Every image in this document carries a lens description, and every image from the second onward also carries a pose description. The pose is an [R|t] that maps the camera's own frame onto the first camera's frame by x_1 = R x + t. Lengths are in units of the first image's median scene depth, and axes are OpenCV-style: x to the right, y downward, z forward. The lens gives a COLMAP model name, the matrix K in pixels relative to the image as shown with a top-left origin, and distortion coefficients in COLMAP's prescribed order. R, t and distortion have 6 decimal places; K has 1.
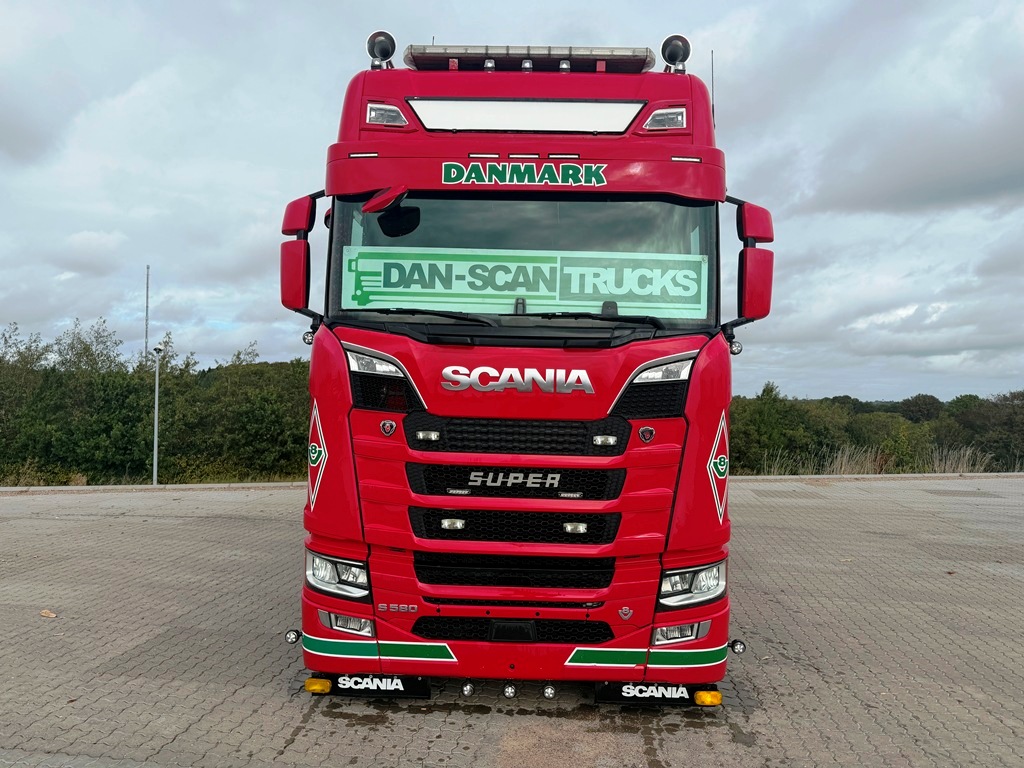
lens RADIAL K [[712.8, 0, 515.9], [0, 712.8, 387.3], [0, 0, 1]] dist [0.111320, -0.157520]
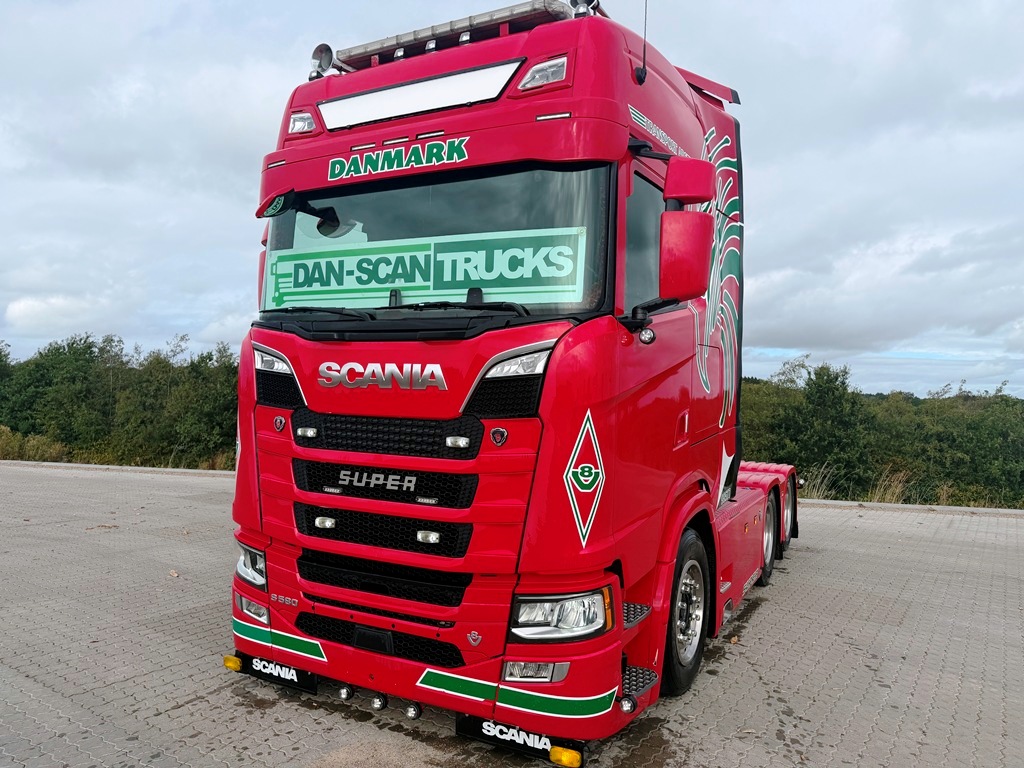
lens RADIAL K [[712.8, 0, 515.9], [0, 712.8, 387.3], [0, 0, 1]] dist [0.111320, -0.157520]
pose [[0.893295, -0.001350, -0.449468, 0.584604], [-0.005542, 0.999886, -0.014018, 0.017151], [0.449436, 0.015013, 0.893186, 0.224029]]
